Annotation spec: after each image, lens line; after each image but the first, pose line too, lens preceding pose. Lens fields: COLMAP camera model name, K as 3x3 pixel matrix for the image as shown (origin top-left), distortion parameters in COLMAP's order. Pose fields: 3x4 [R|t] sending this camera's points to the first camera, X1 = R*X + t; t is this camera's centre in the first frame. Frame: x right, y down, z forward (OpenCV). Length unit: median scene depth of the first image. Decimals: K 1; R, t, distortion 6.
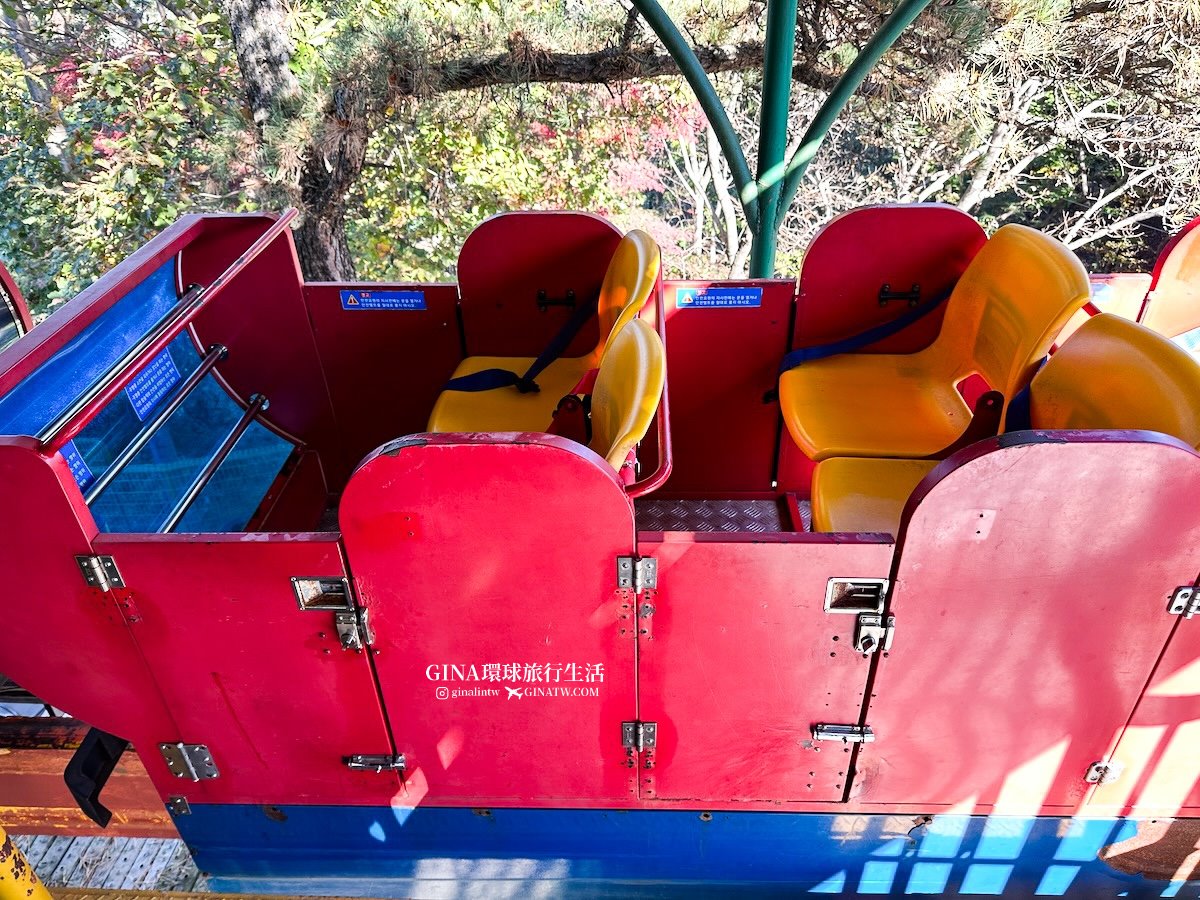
lens RADIAL K [[856.6, 0, 599.1], [0, 856.6, 457.8], [0, 0, 1]] dist [0.048094, -0.072742]
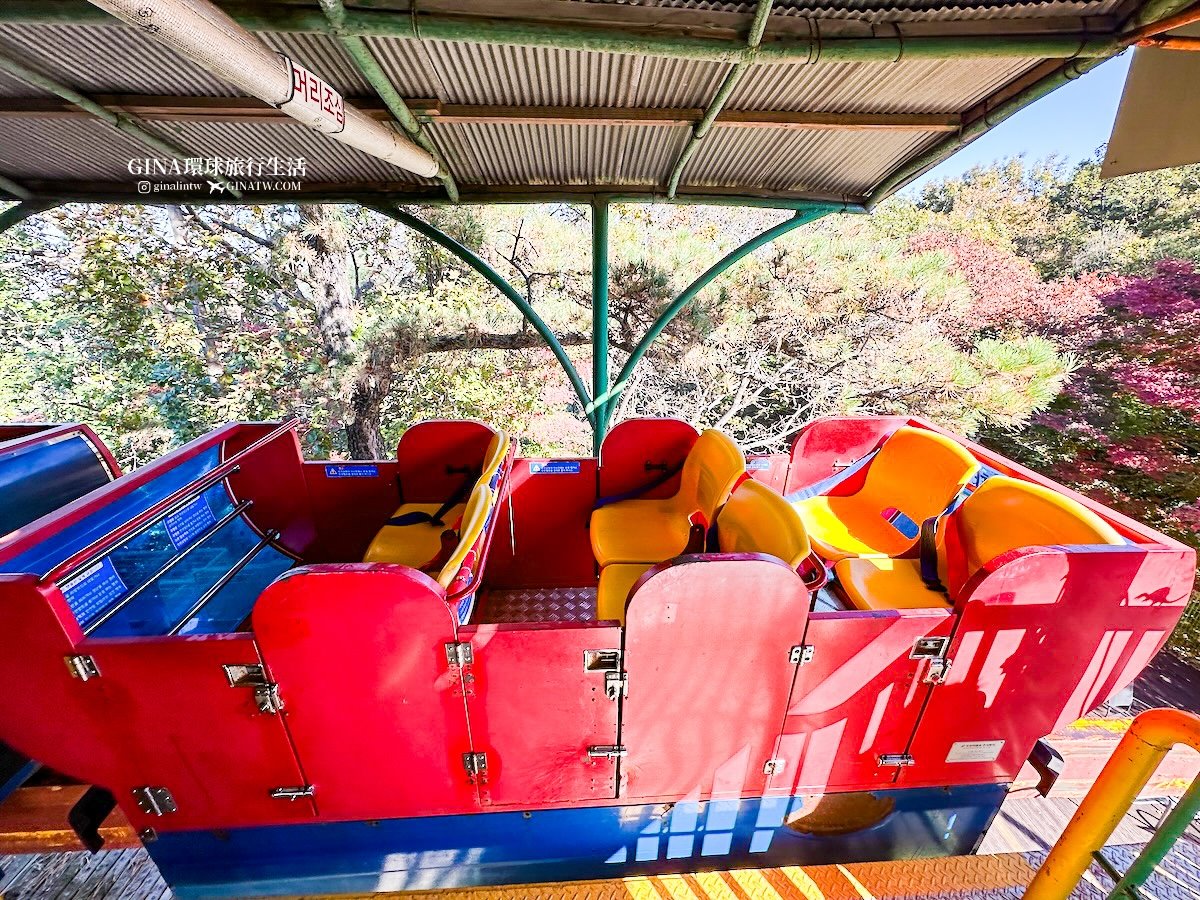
lens RADIAL K [[482.4, 0, 600.7], [0, 482.4, 448.9], [0, 0, 1]] dist [-0.003125, -0.001339]
pose [[0.994683, -0.003270, 0.102933, 0.130798], [0.024025, 0.979287, -0.201048, -0.027361], [-0.100144, 0.202452, 0.974158, 0.036760]]
